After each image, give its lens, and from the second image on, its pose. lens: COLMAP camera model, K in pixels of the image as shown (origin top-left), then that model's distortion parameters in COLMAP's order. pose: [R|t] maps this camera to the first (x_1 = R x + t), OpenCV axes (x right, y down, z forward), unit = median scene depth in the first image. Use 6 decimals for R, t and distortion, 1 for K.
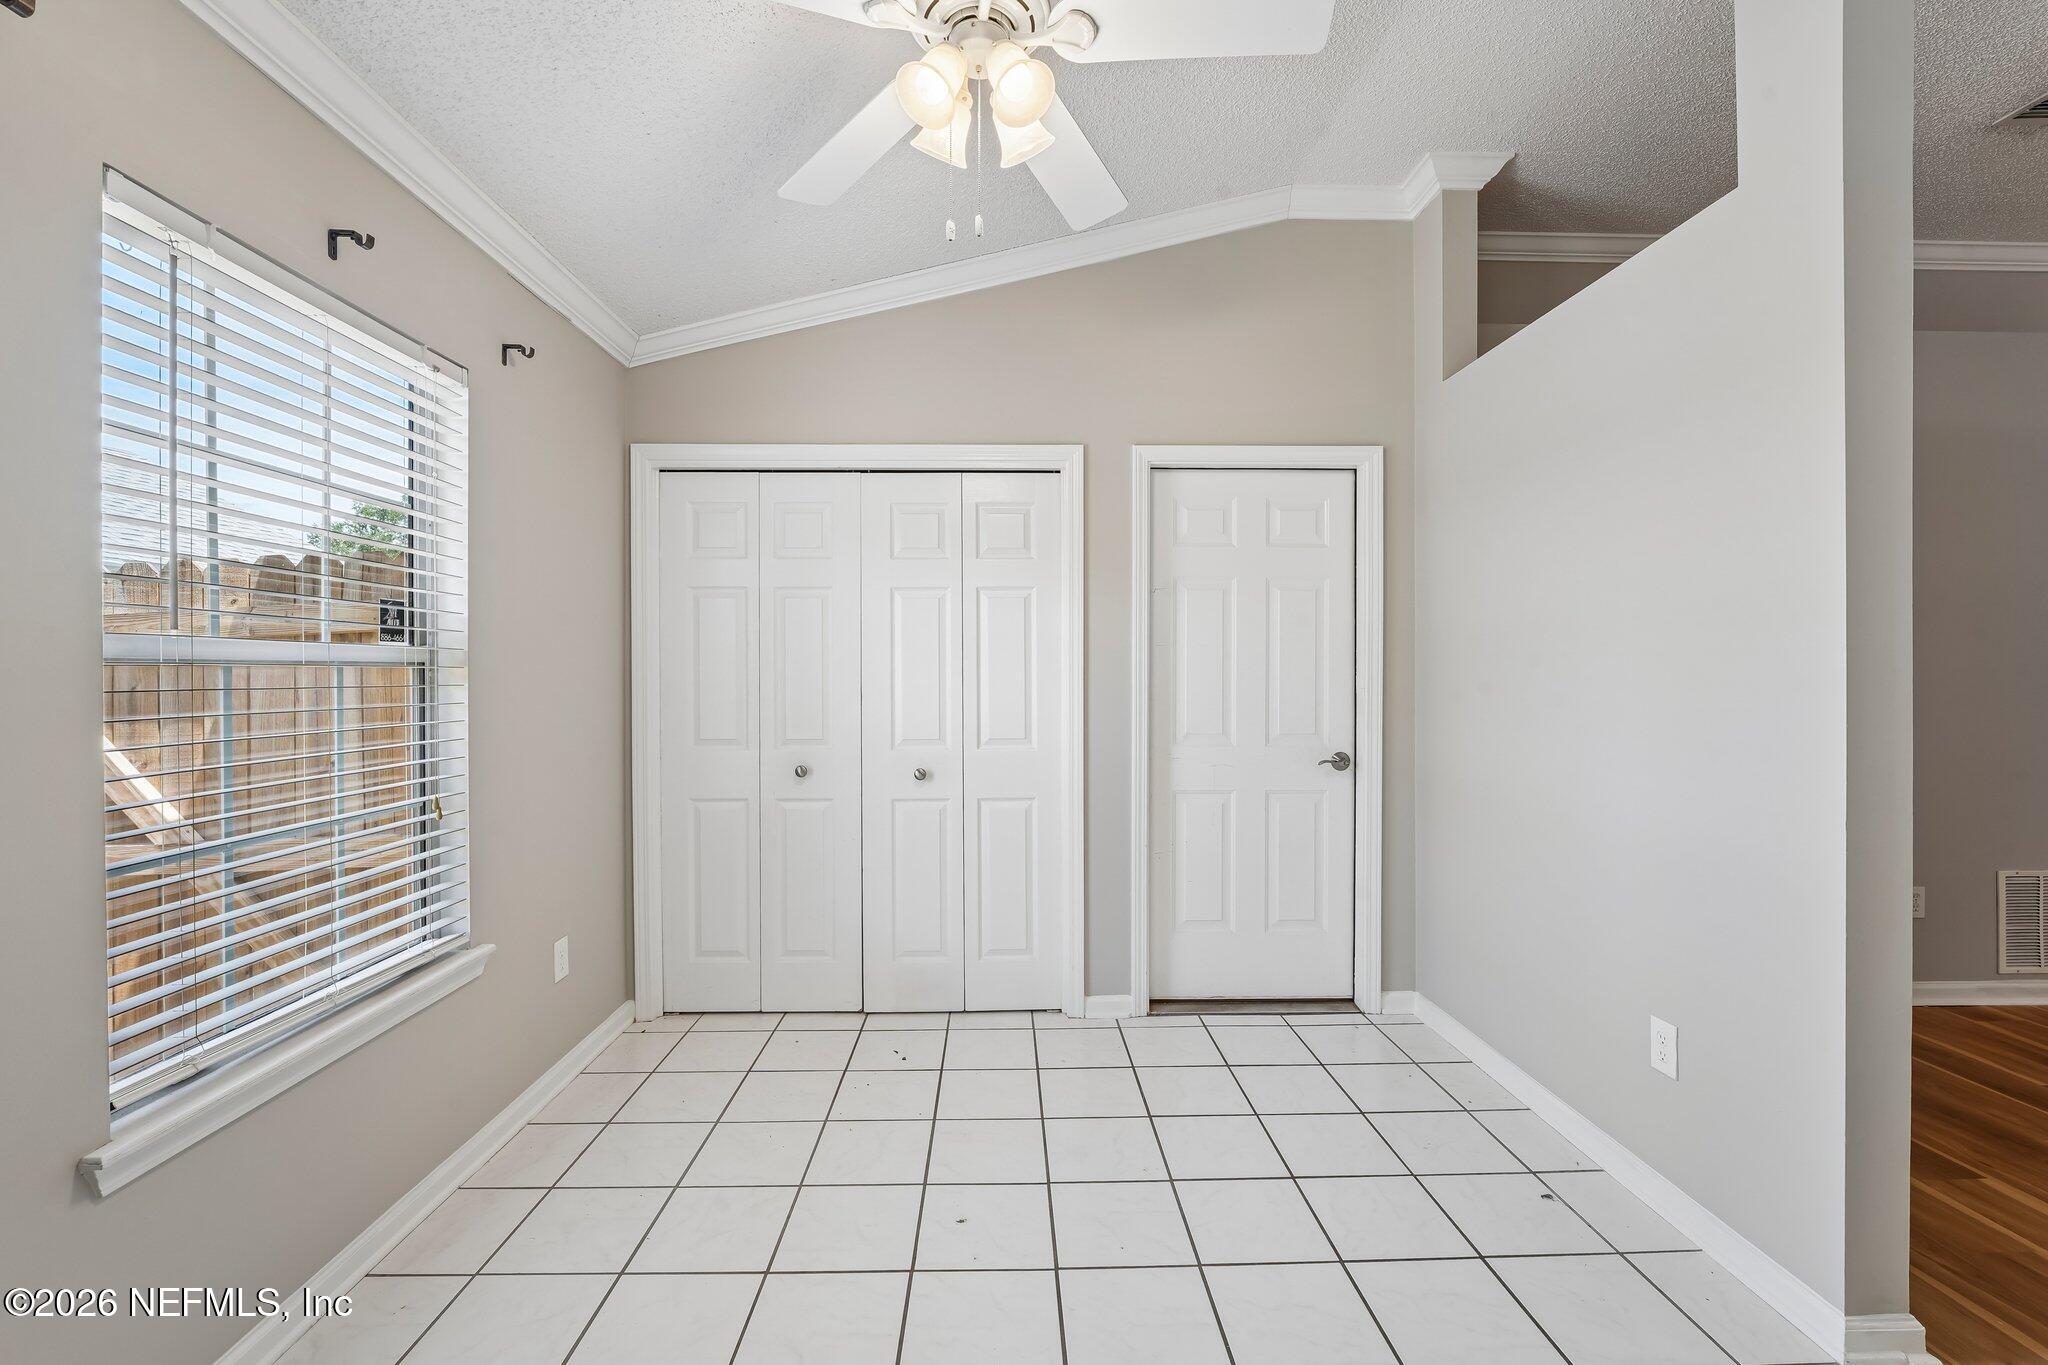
lens RADIAL K [[849.3, 0, 1014.3], [0, 849.3, 686.6], [0, 0, 1]] dist [-0.011551, 0.000431]
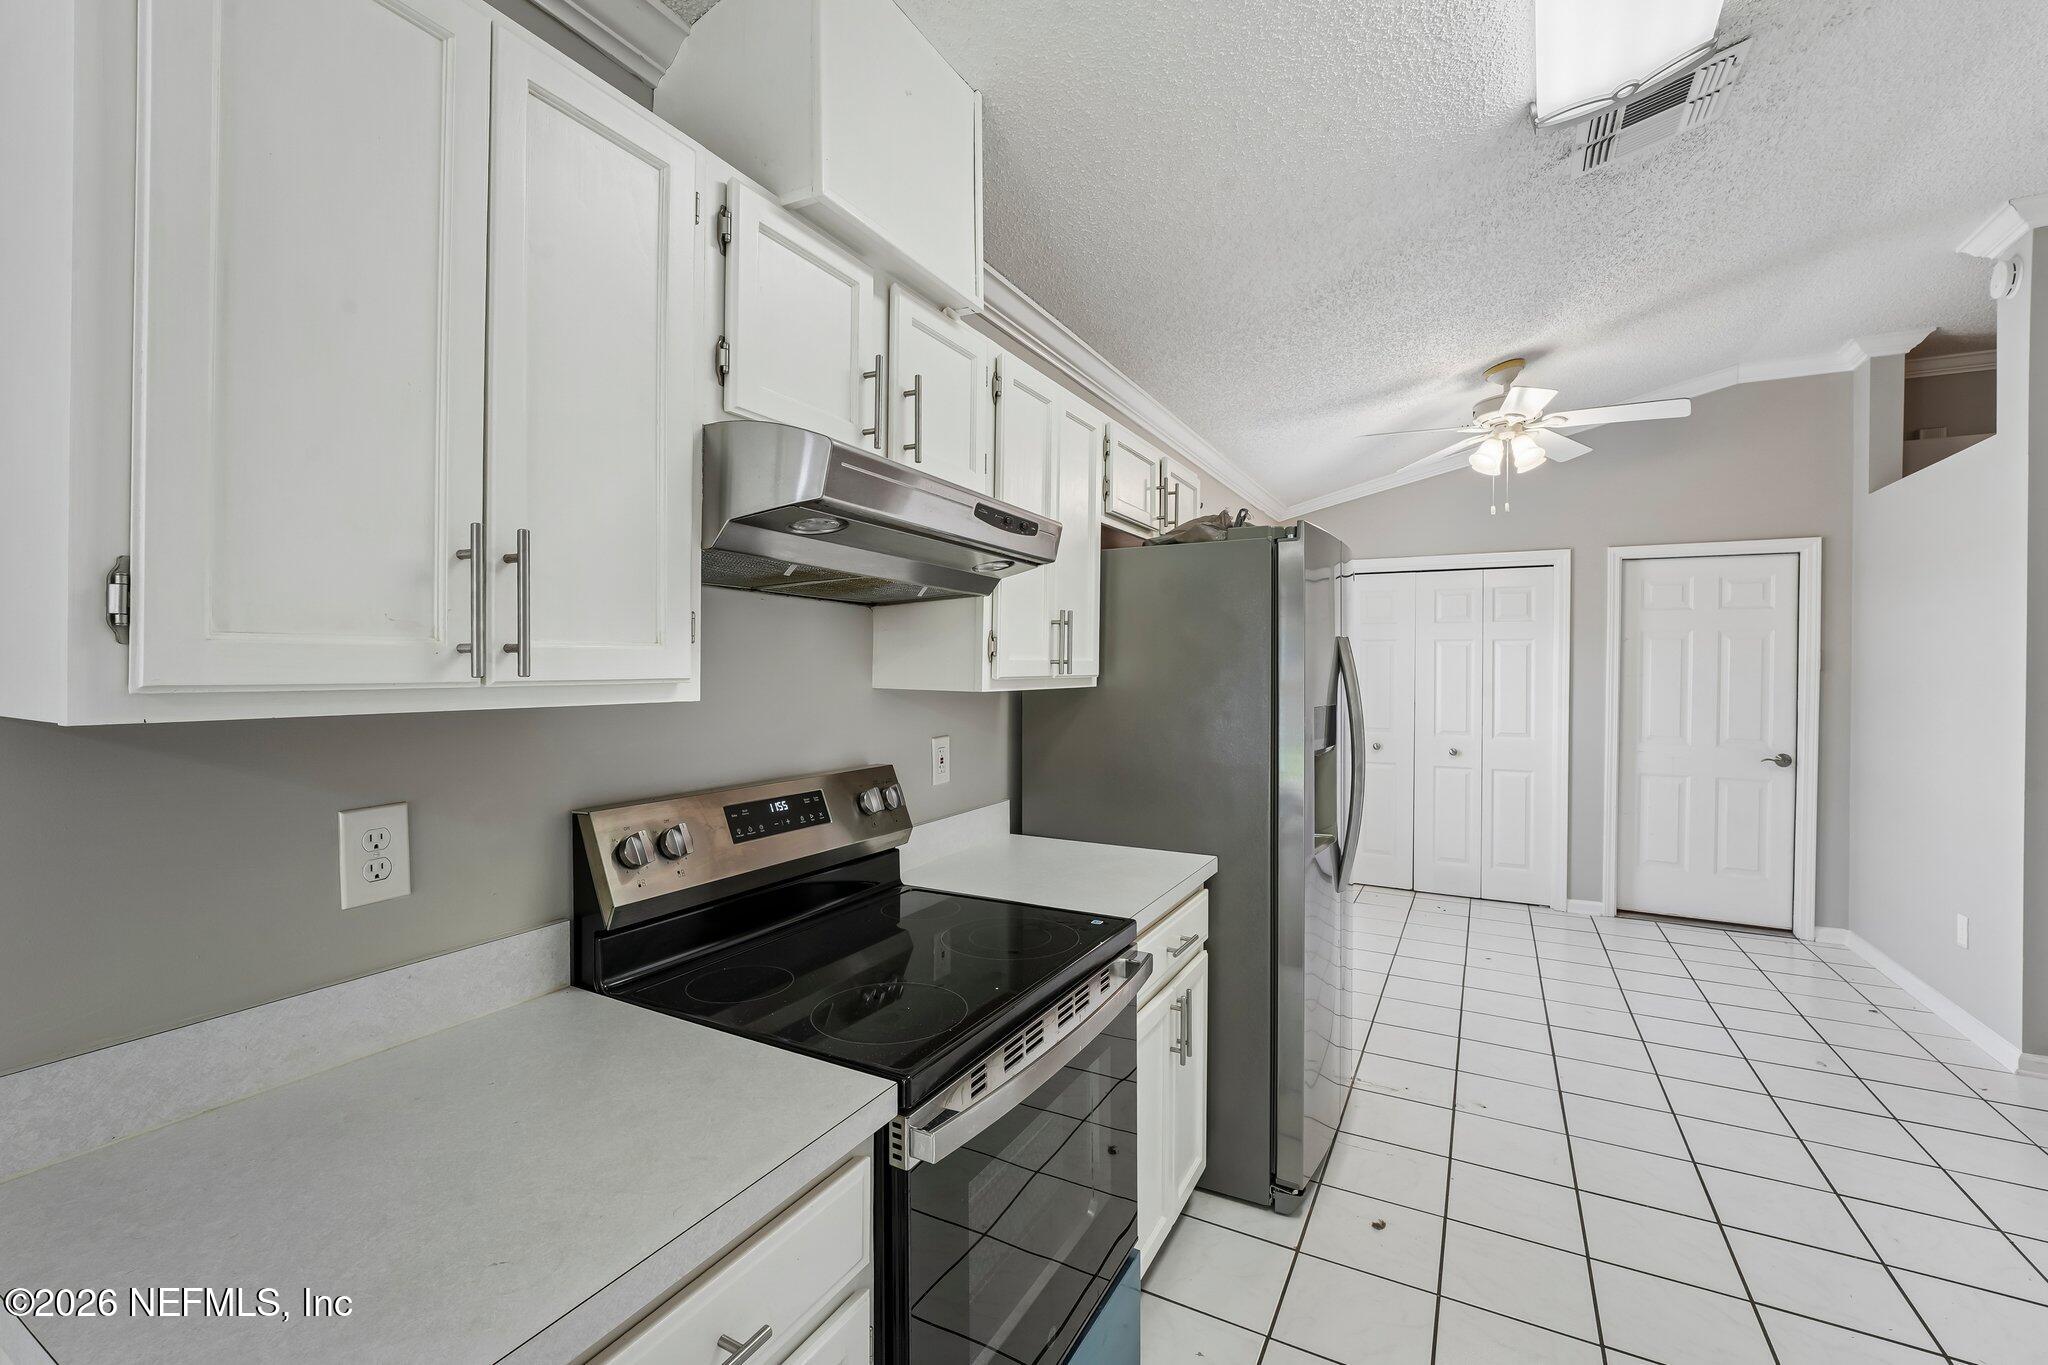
lens RADIAL K [[875.7, 0, 1013.5], [0, 875.7, 667.4], [0, 0, 1]] dist [-0.007334, 0.000157]
pose [[0.870711, 0.010161, -0.491690, -0.019749], [-0.018628, 0.999751, -0.012326, -0.025531], [0.491442, 0.019891, 0.870683, -0.915209]]
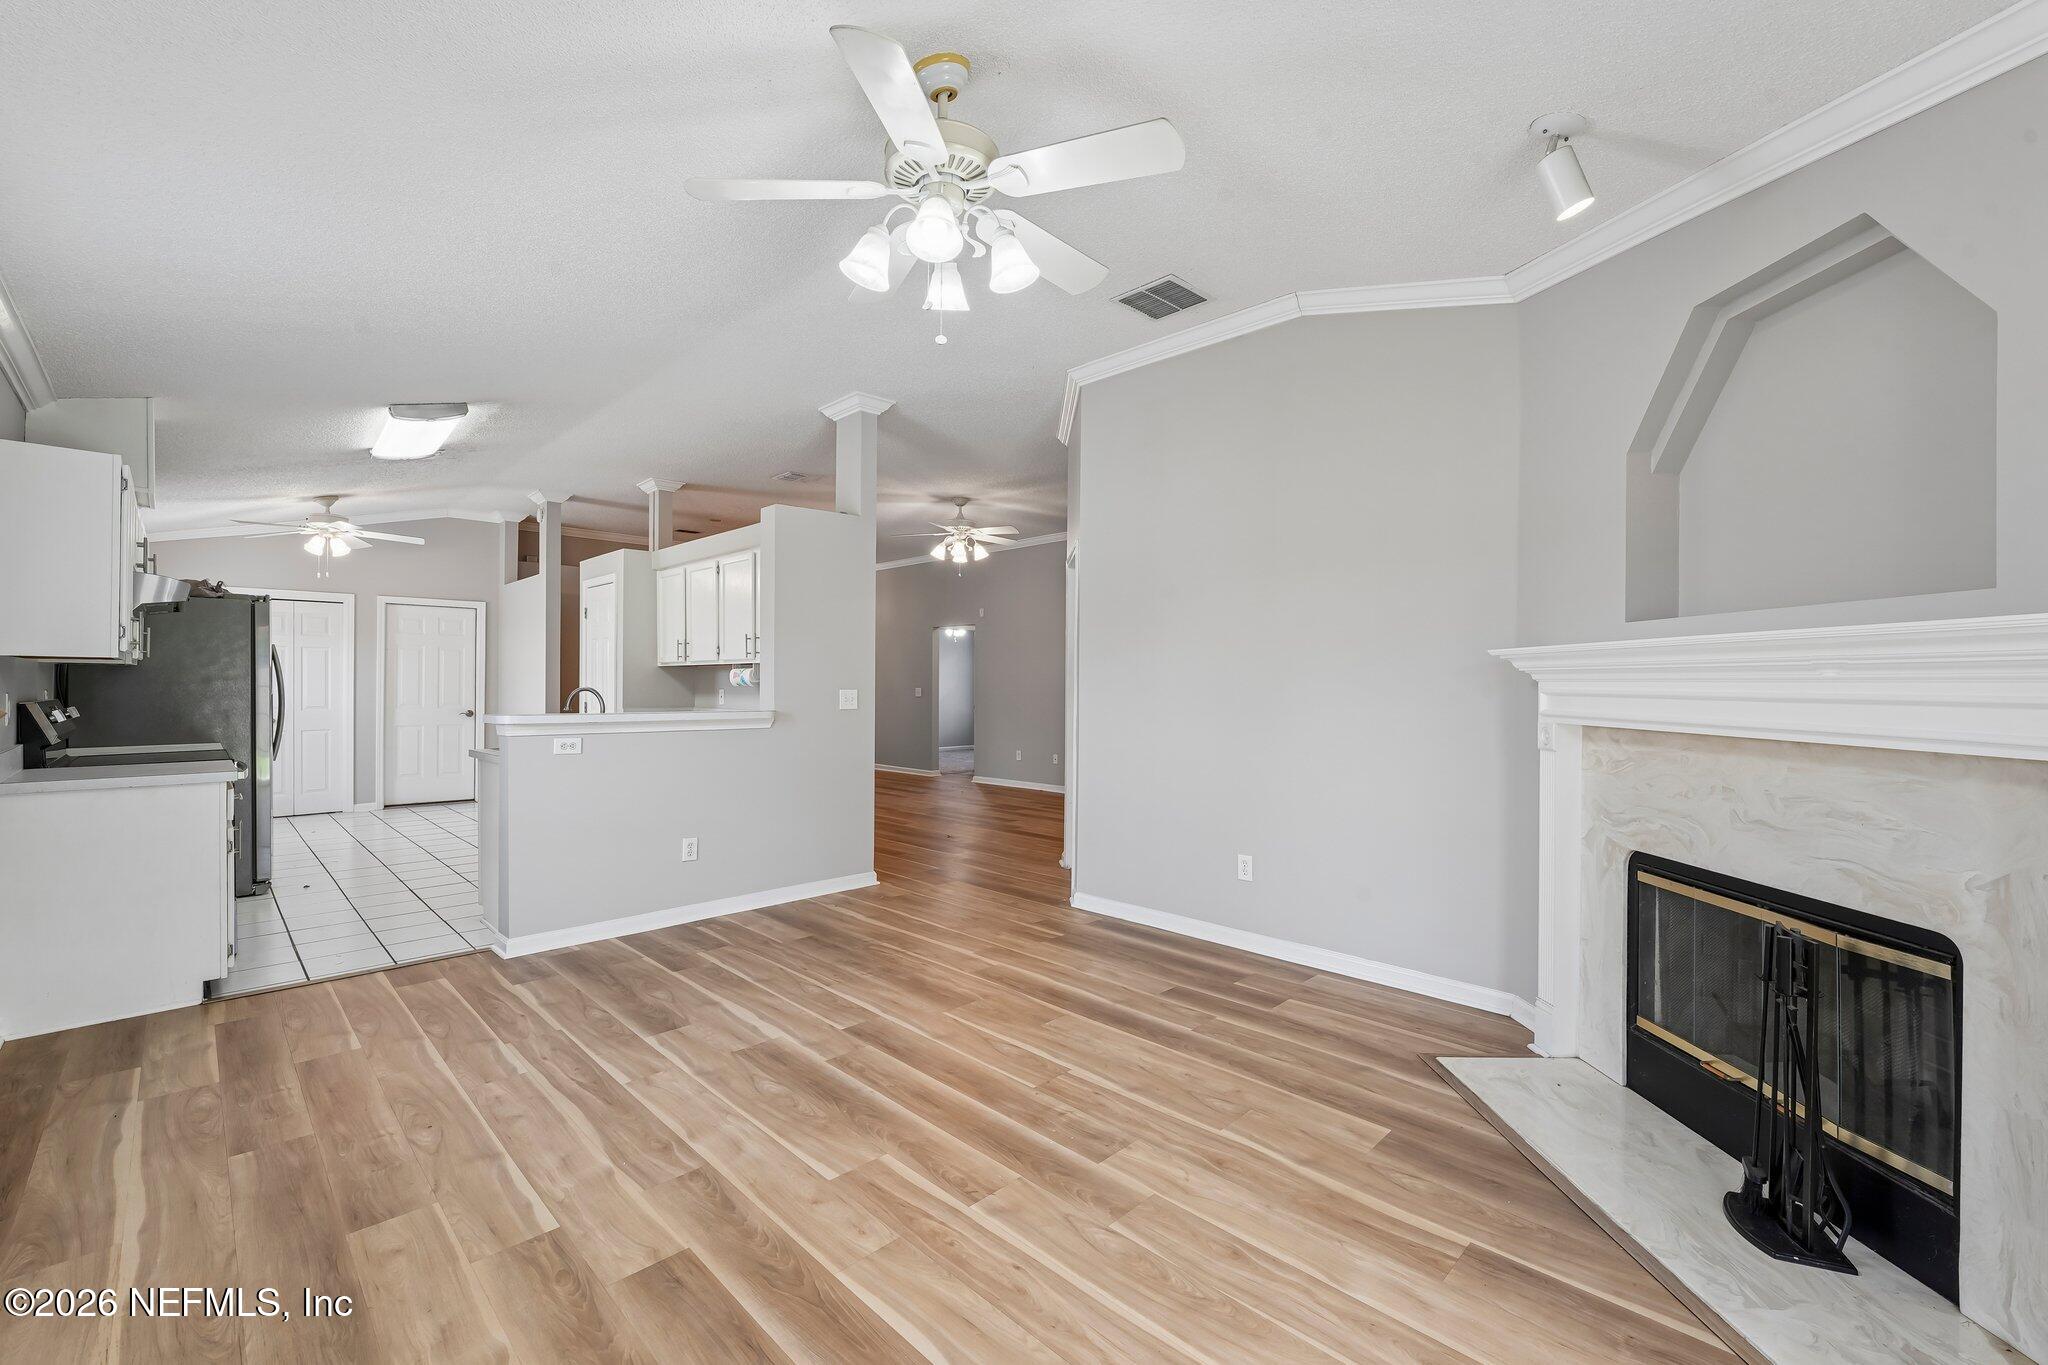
lens RADIAL K [[849.3, 0, 1014.3], [0, 849.3, 686.6], [0, 0, 1]] dist [-0.011551, 0.000431]
pose [[0.725378, 0.003519, 0.688342, -0.232290], [0.004815, 0.999937, -0.010187, 0.037796], [-0.688334, 0.010704, 0.725315, -2.293988]]
